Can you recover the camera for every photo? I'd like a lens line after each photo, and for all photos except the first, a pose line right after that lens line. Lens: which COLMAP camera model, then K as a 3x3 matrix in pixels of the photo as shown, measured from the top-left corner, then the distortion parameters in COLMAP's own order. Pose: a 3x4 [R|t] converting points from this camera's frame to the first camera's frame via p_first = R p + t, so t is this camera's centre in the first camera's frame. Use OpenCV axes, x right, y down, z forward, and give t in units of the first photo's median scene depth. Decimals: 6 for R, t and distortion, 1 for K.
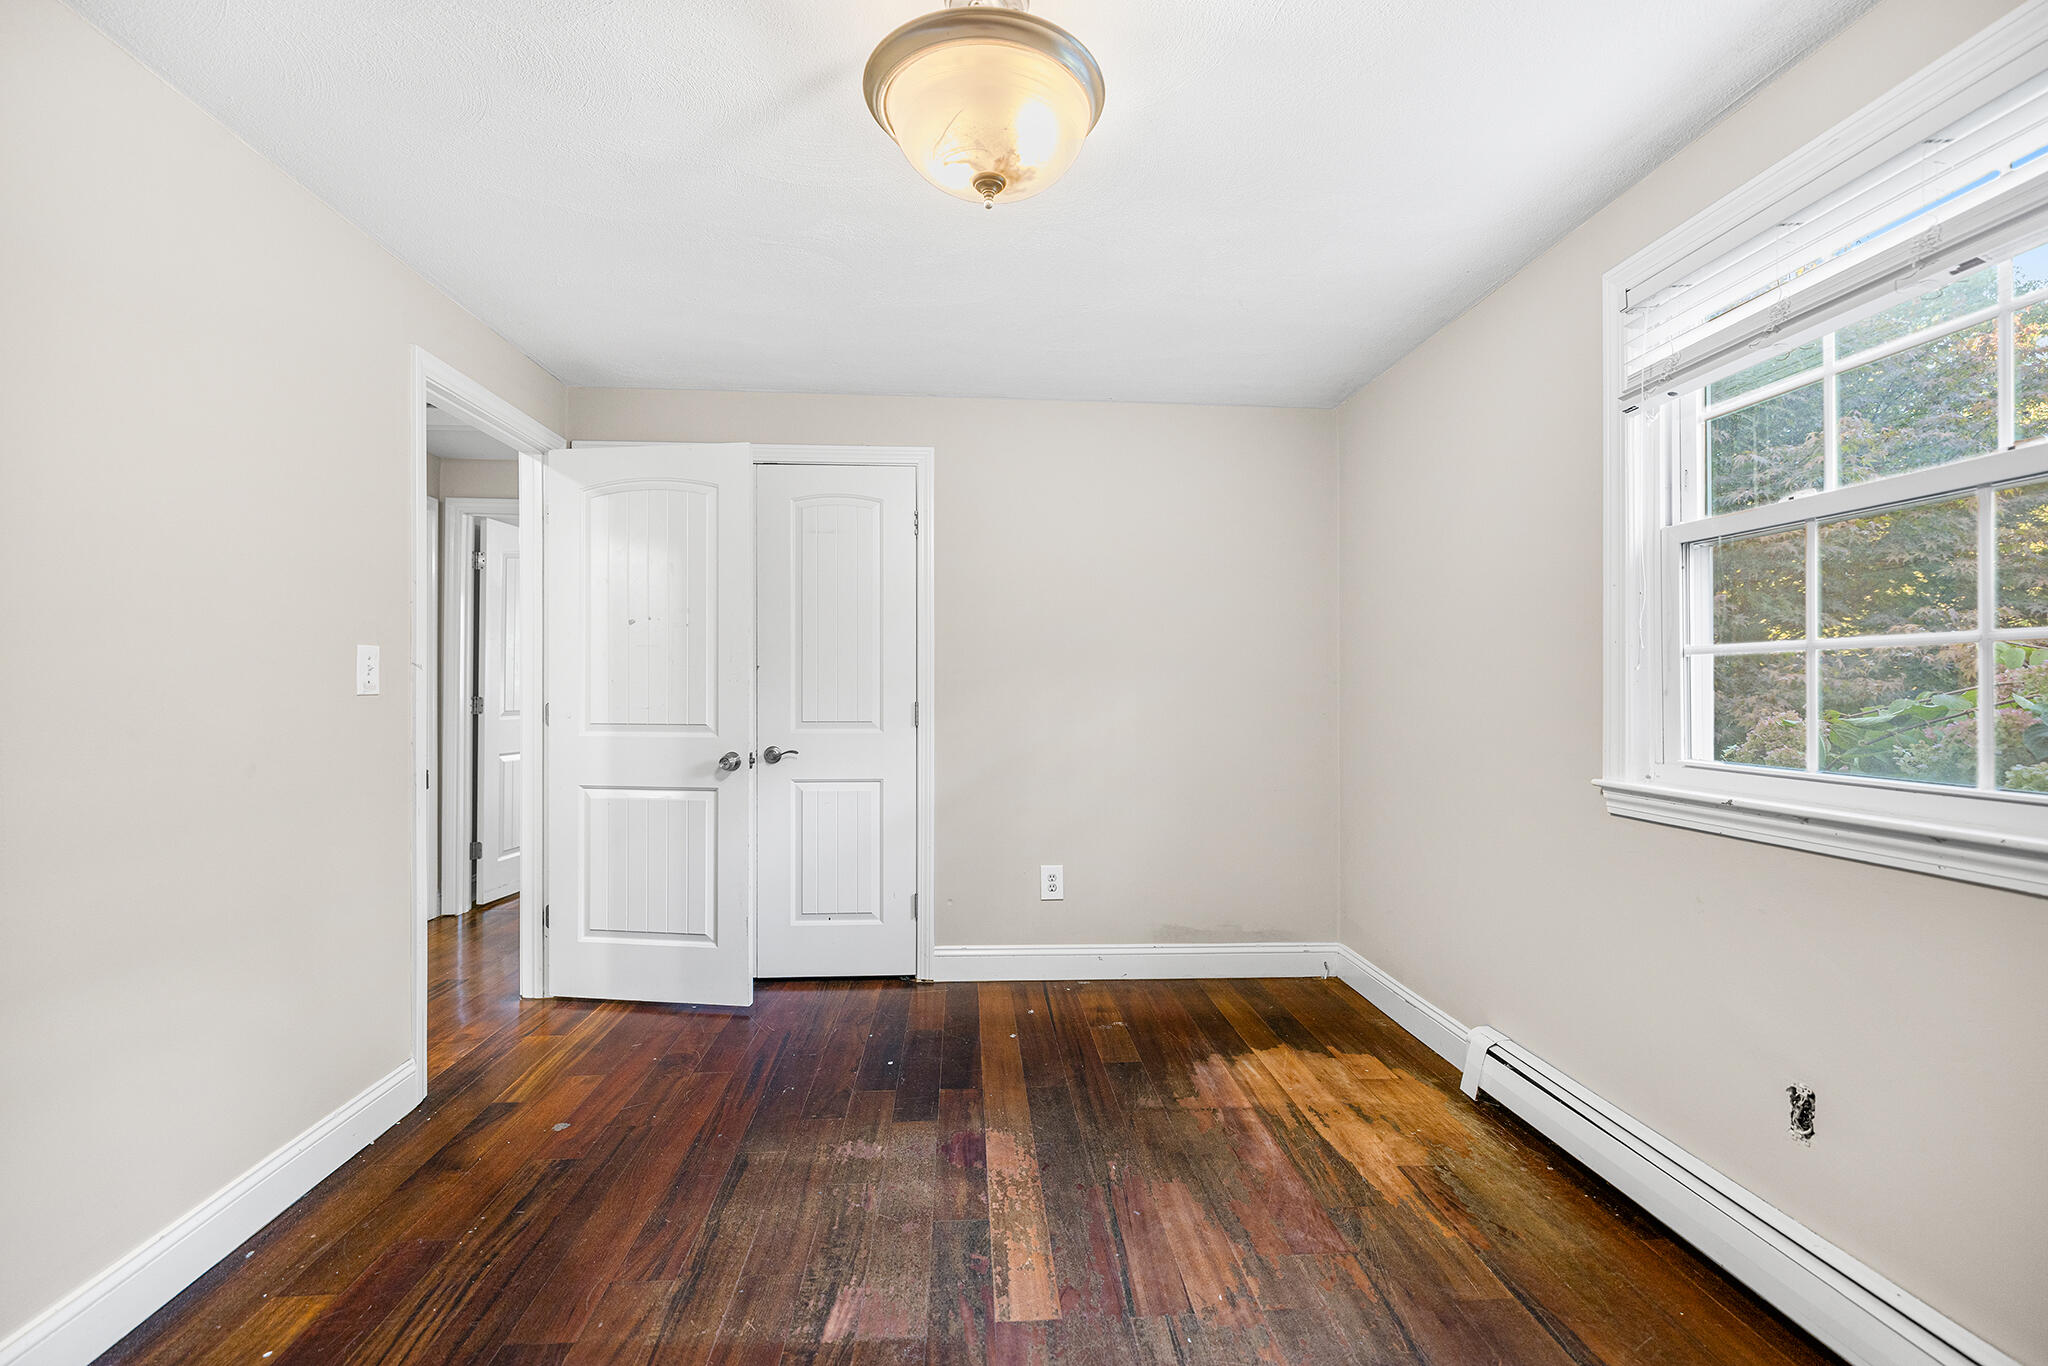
lens RADIAL K [[865.3, 0, 1014.7], [0, 865.3, 691.7], [0, 0, 1]] dist [0.000785, 0.000093]
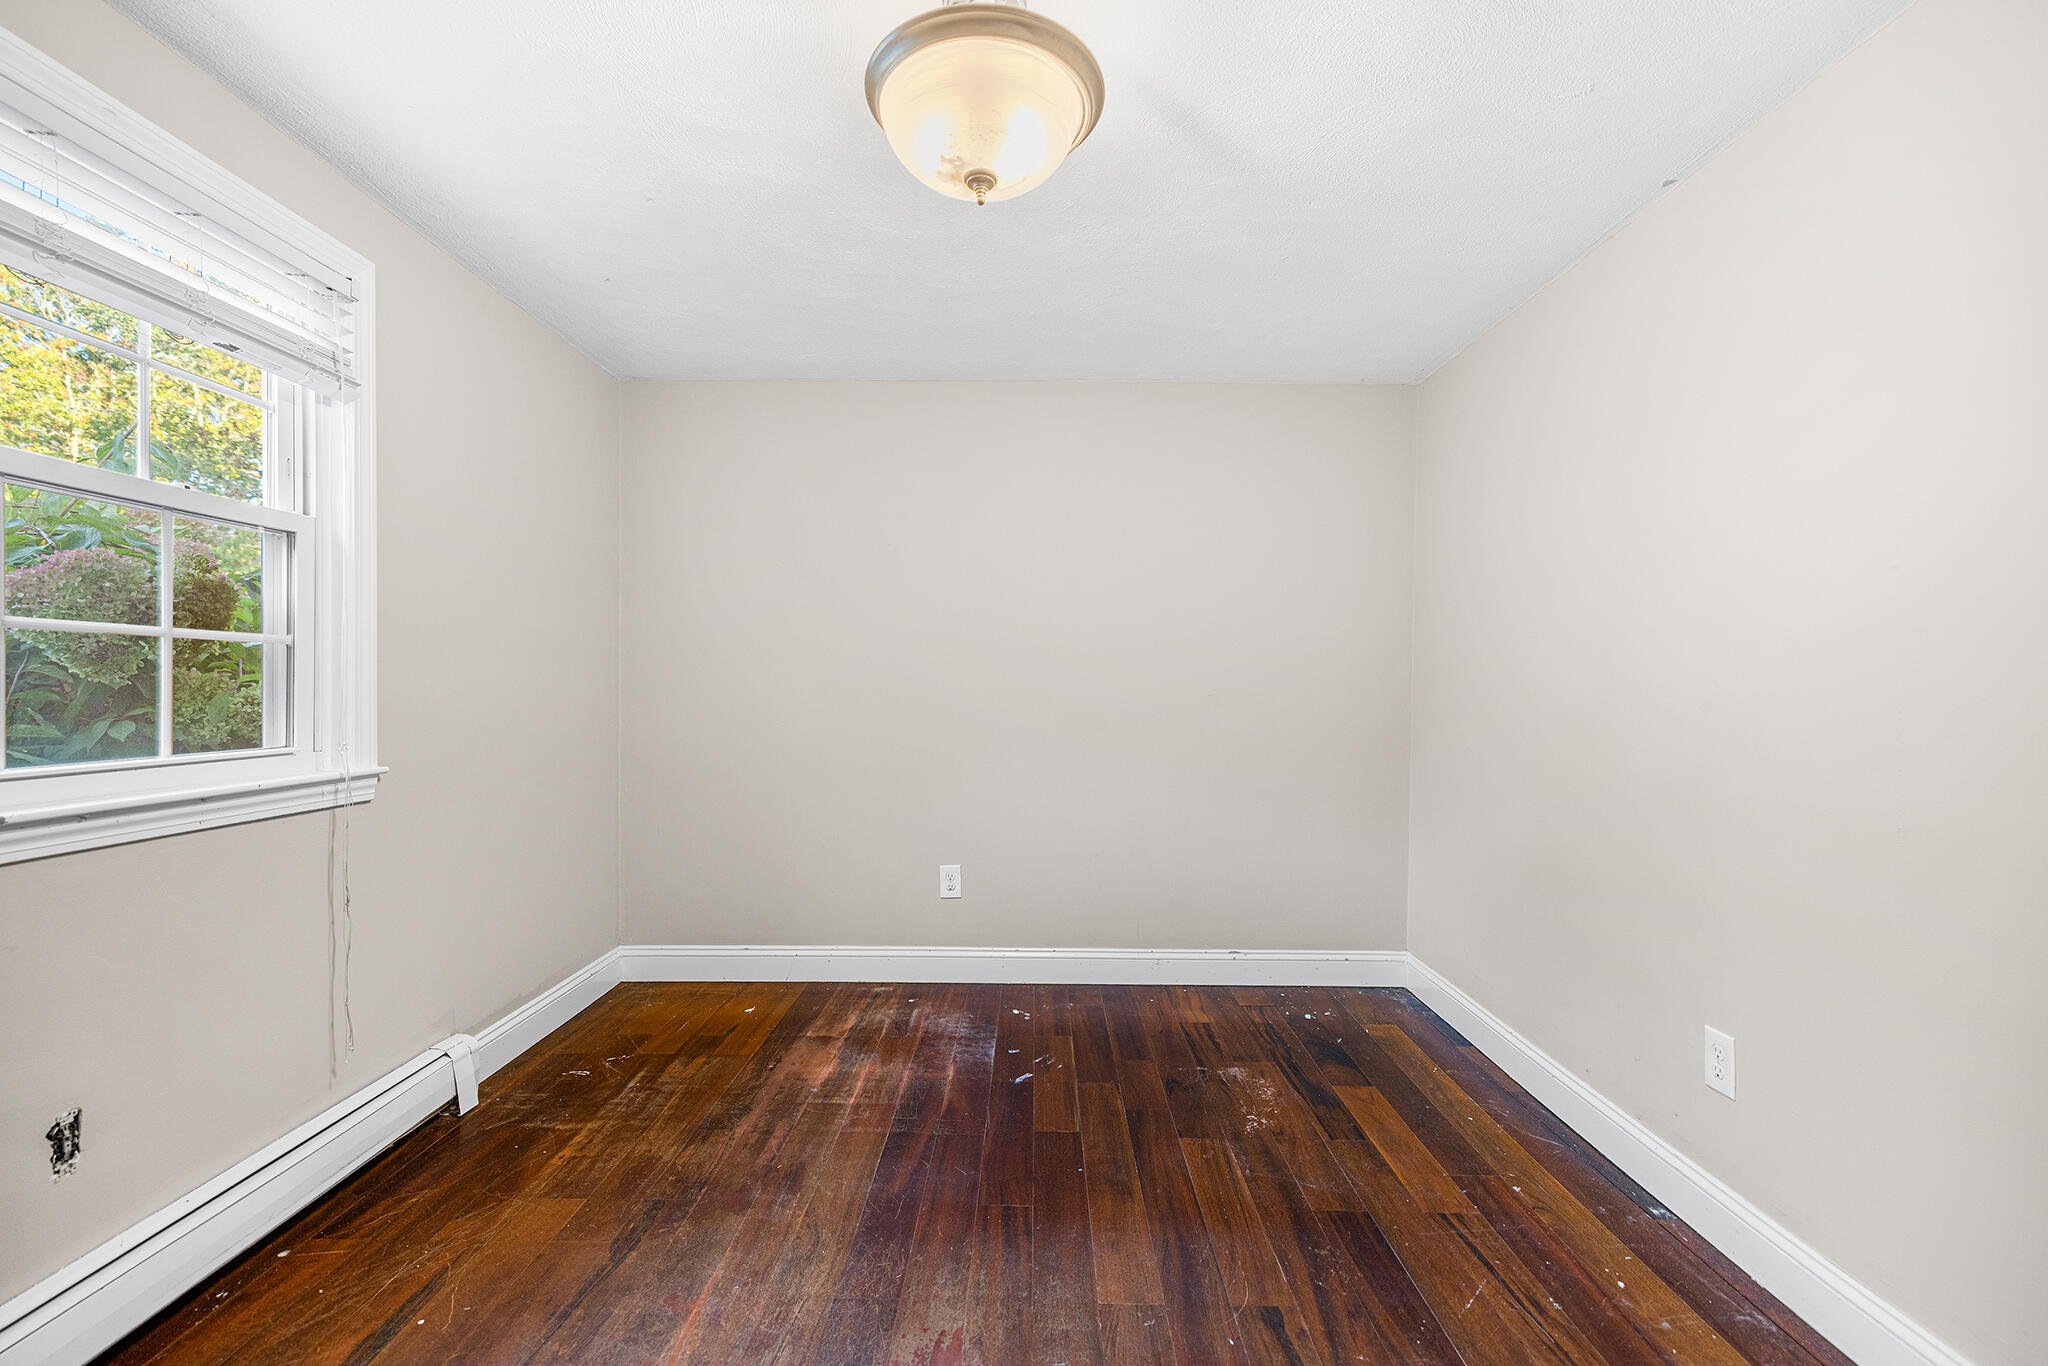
lens RADIAL K [[865.3, 0, 1014.7], [0, 865.3, 691.7], [0, 0, 1]] dist [0.000785, 0.000093]
pose [[-0.995611, -0.011045, 0.092939, -0.166785], [-0.009907, 0.999870, 0.012702, -0.007174], [-0.093067, 0.011726, -0.995591, 1.928791]]
